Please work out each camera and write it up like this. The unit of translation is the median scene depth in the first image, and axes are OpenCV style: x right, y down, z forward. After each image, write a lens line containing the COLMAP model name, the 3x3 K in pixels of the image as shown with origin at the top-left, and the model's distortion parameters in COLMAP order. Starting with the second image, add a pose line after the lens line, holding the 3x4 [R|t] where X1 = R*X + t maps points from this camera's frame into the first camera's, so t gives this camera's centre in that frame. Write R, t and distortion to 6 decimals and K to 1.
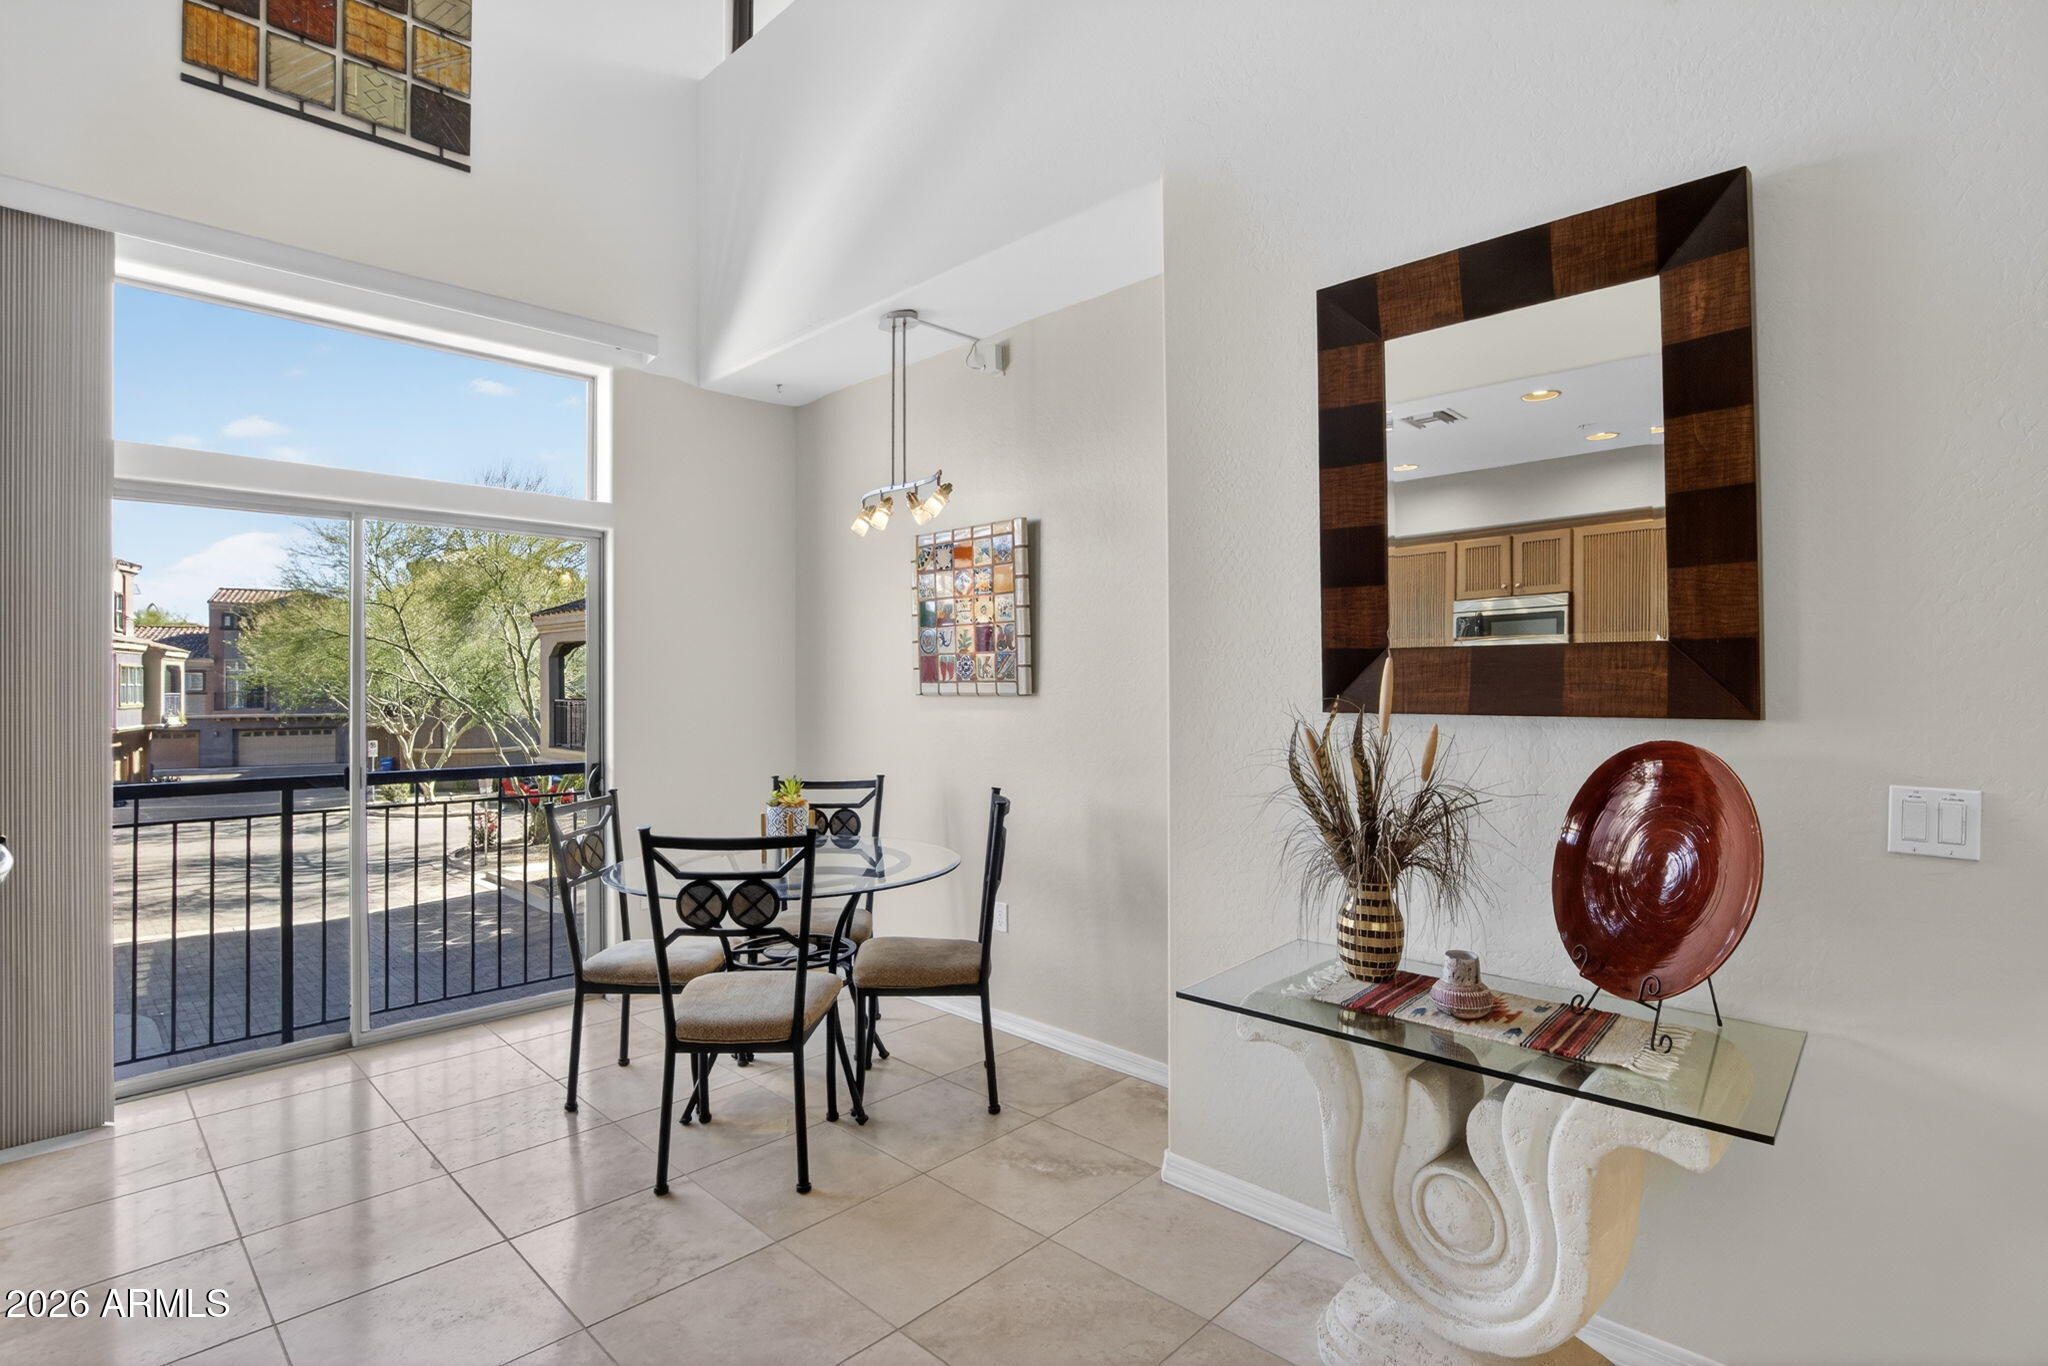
lens RADIAL K [[971.1, 0, 1024.7], [0, 971.1, 668.9], [0, 0, 1]] dist [-0.044238, 0.010614]
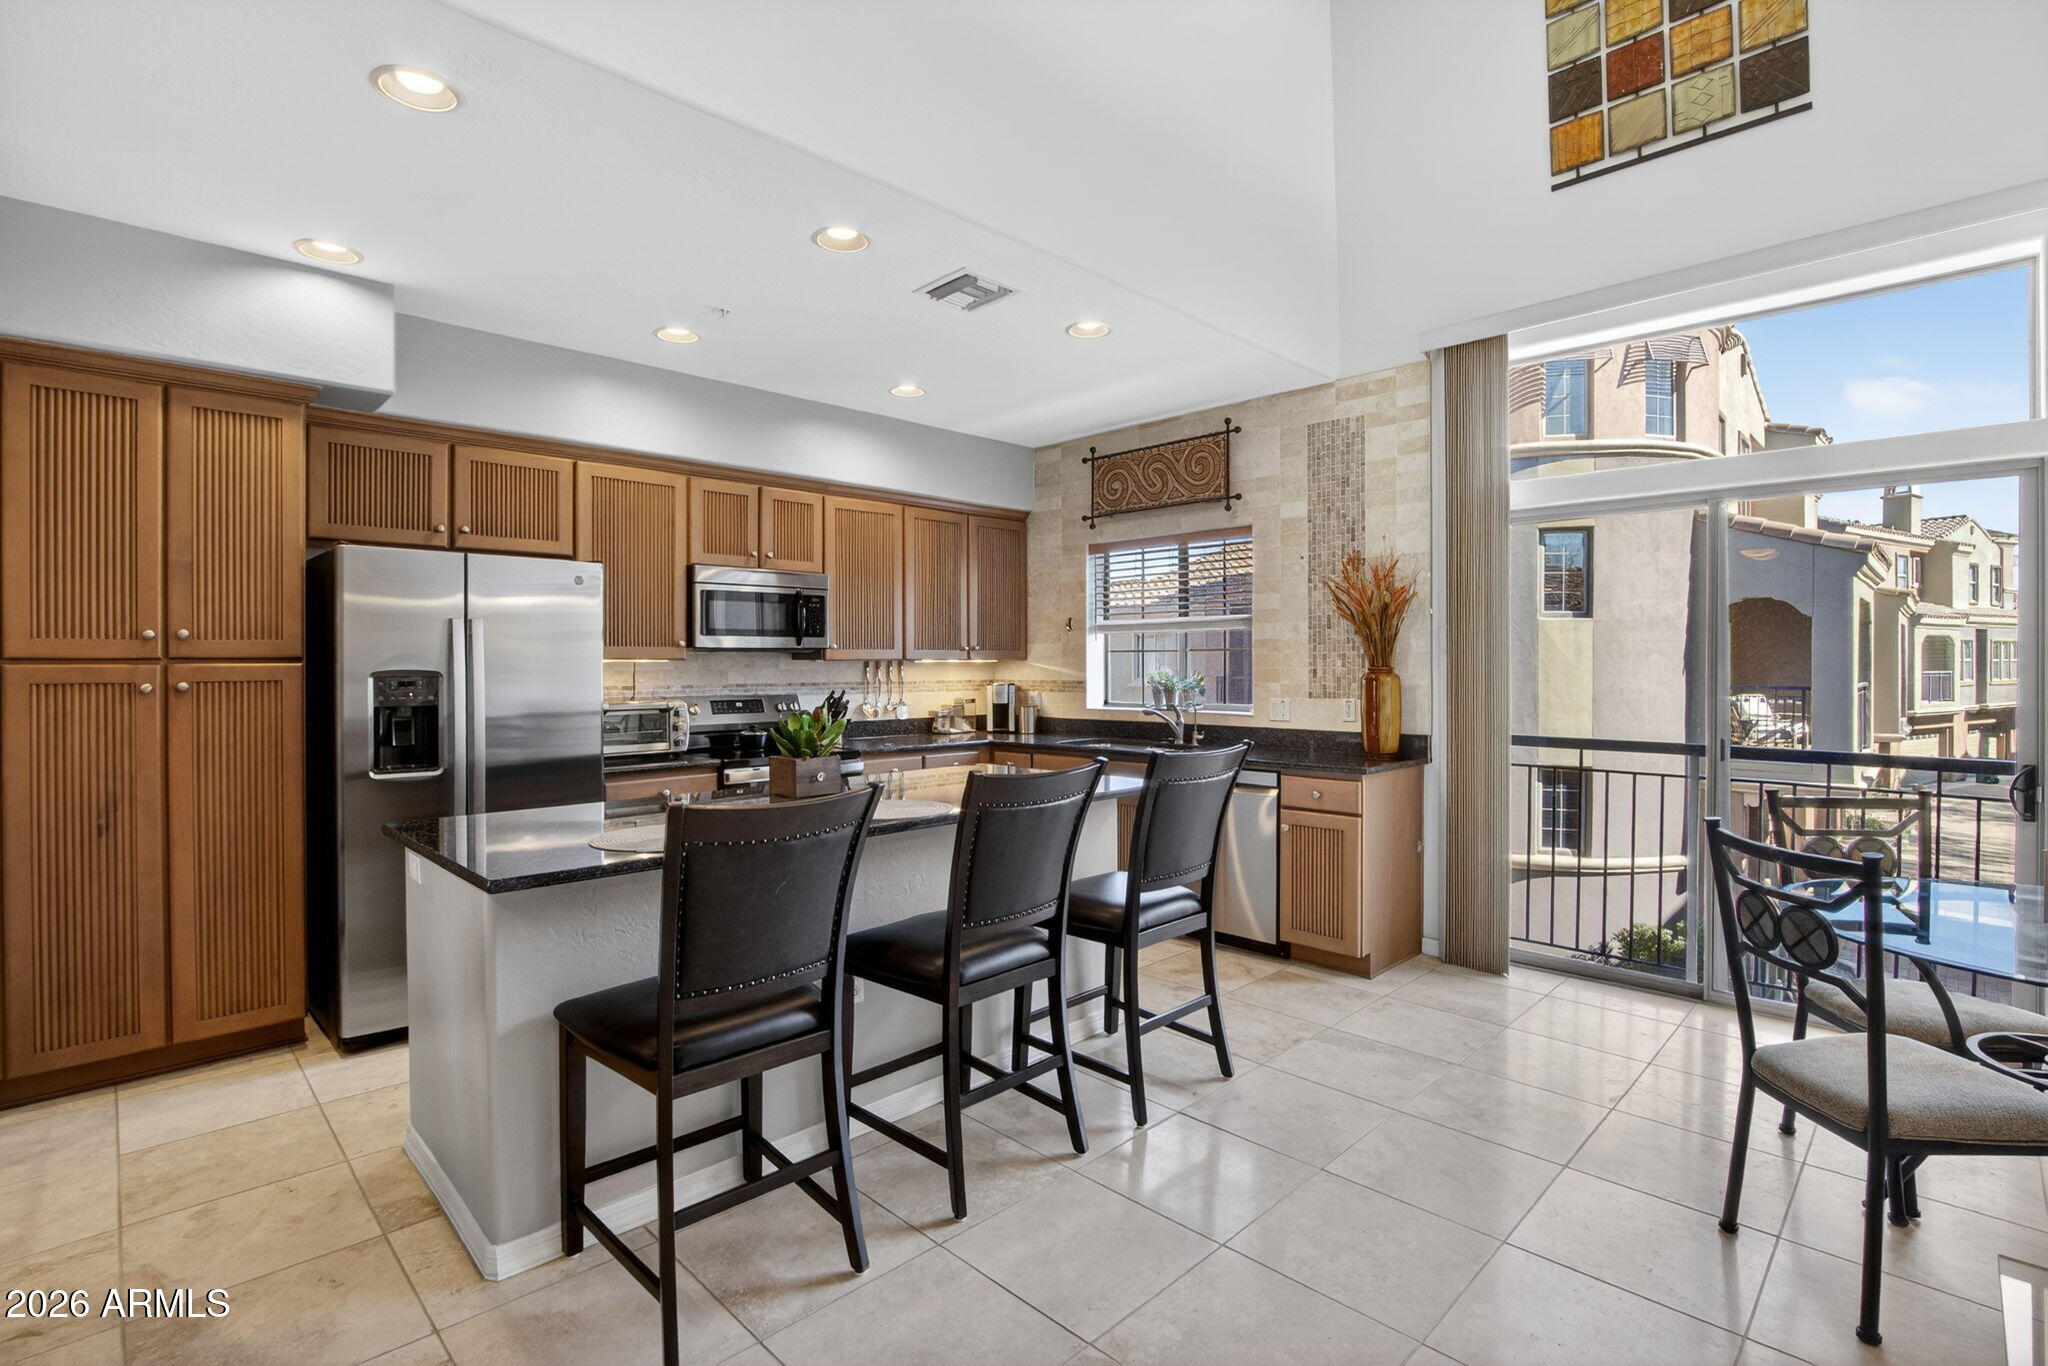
lens RADIAL K [[960.0, 0, 1024.4], [0, 960.0, 662.3], [0, 0, 1]] dist [-0.023387, 0.000377]
pose [[-0.023585, 0.004215, -0.999713, 0.522470], [0.014904, 0.999881, 0.003864, 0.002105], [0.999611, -0.014809, -0.023645, 0.369021]]
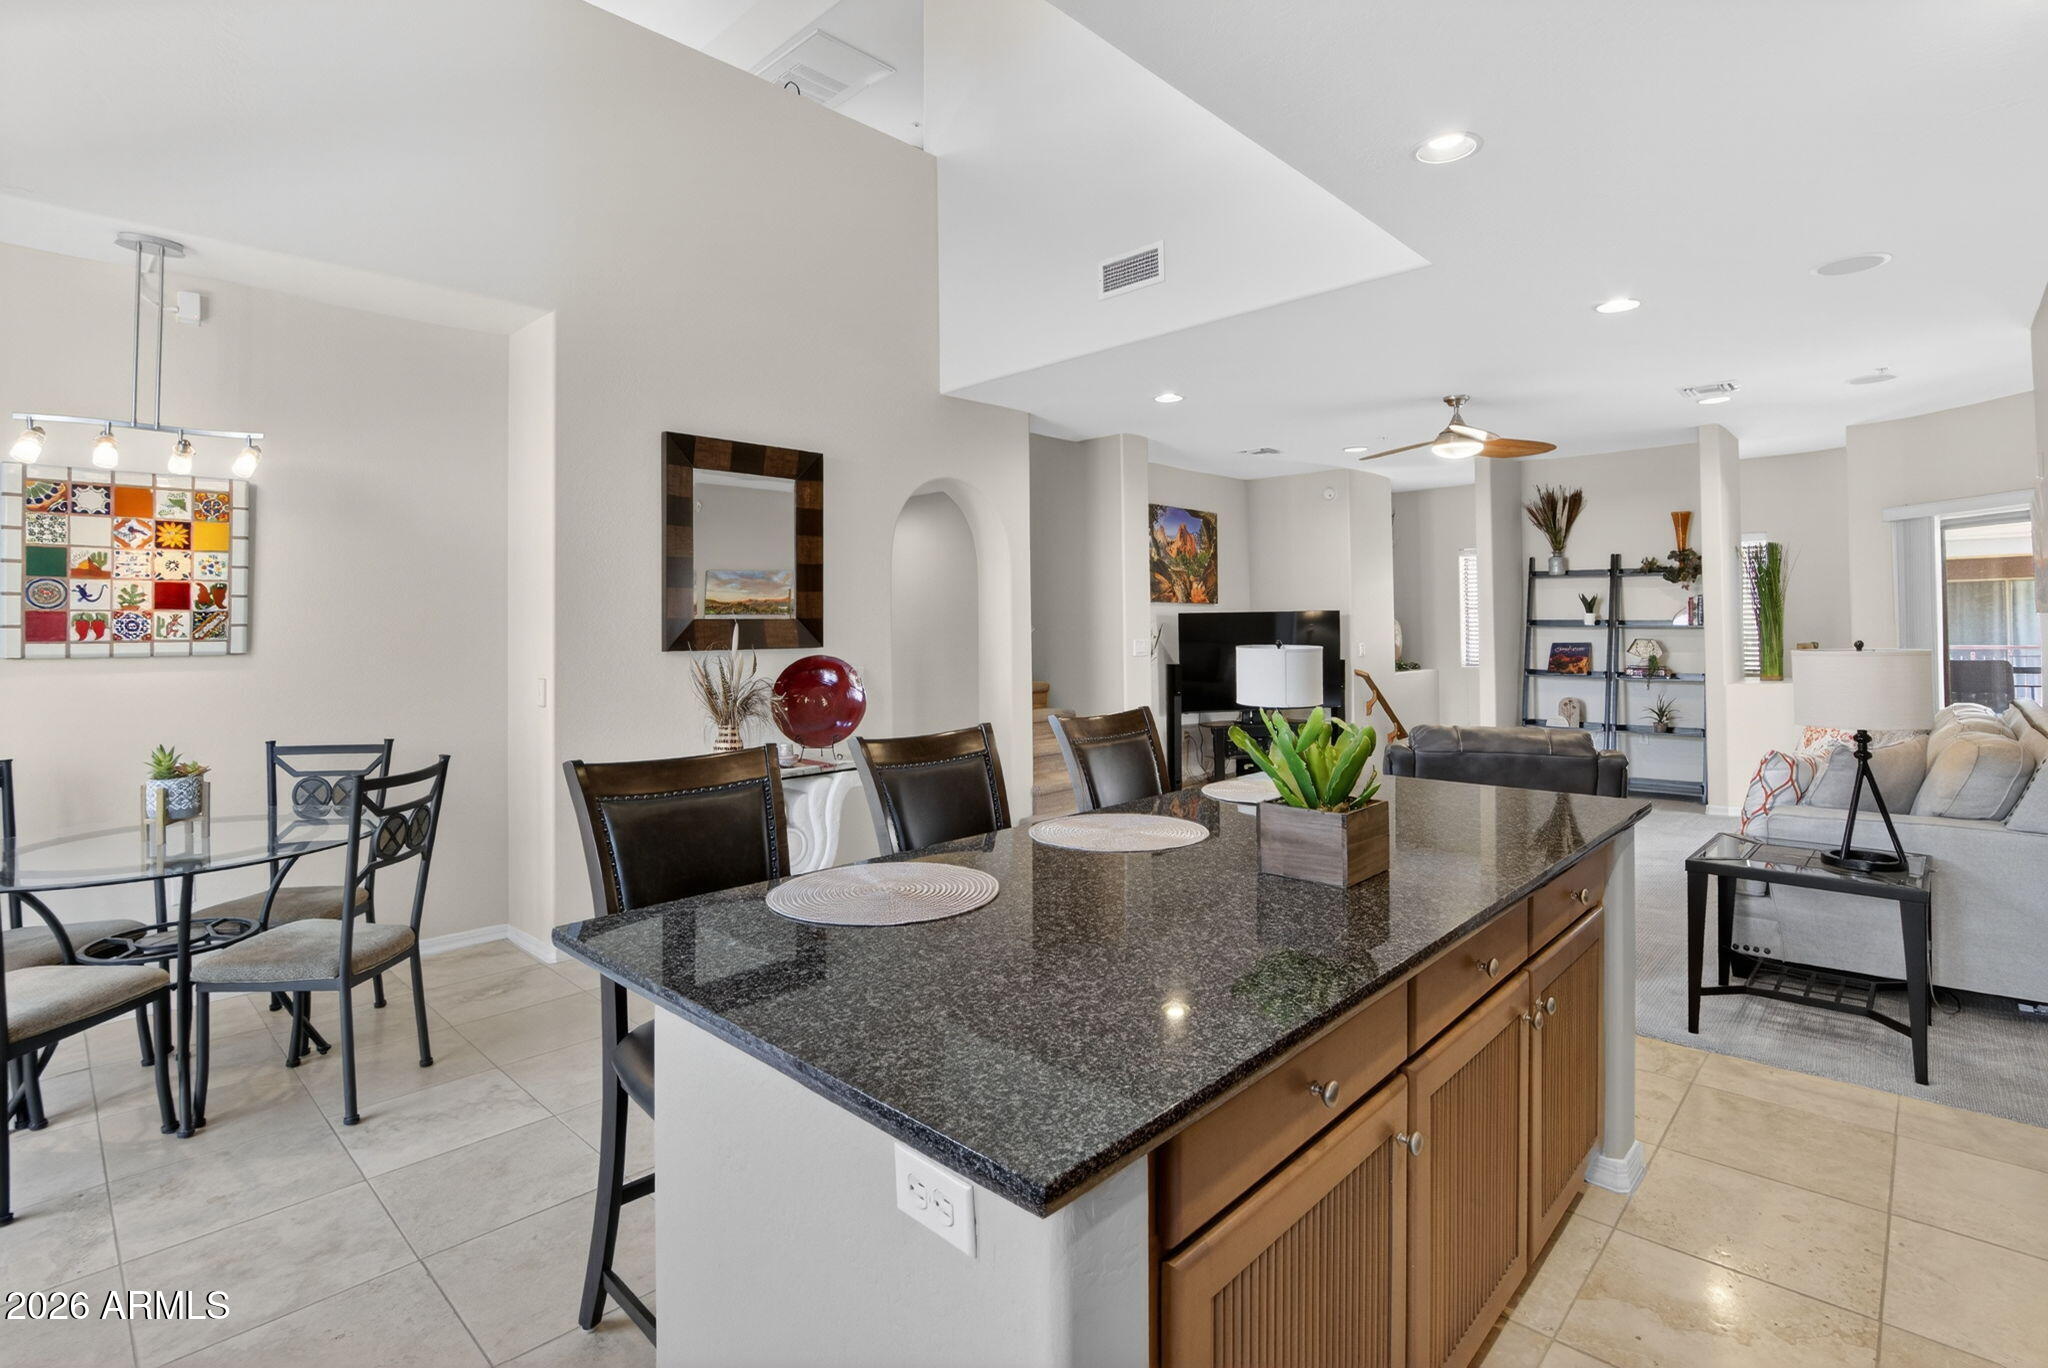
lens RADIAL K [[973.5, 0, 1032.2], [0, 973.5, 596.2], [0, 0, 1]] dist [-0.027207, 0.000107]
pose [[0.000759, 0.035526, 0.999368, -1.480054], [-0.003137, 0.999364, -0.035523, -0.000645], [-0.999995, -0.003108, 0.000870, 0.248667]]
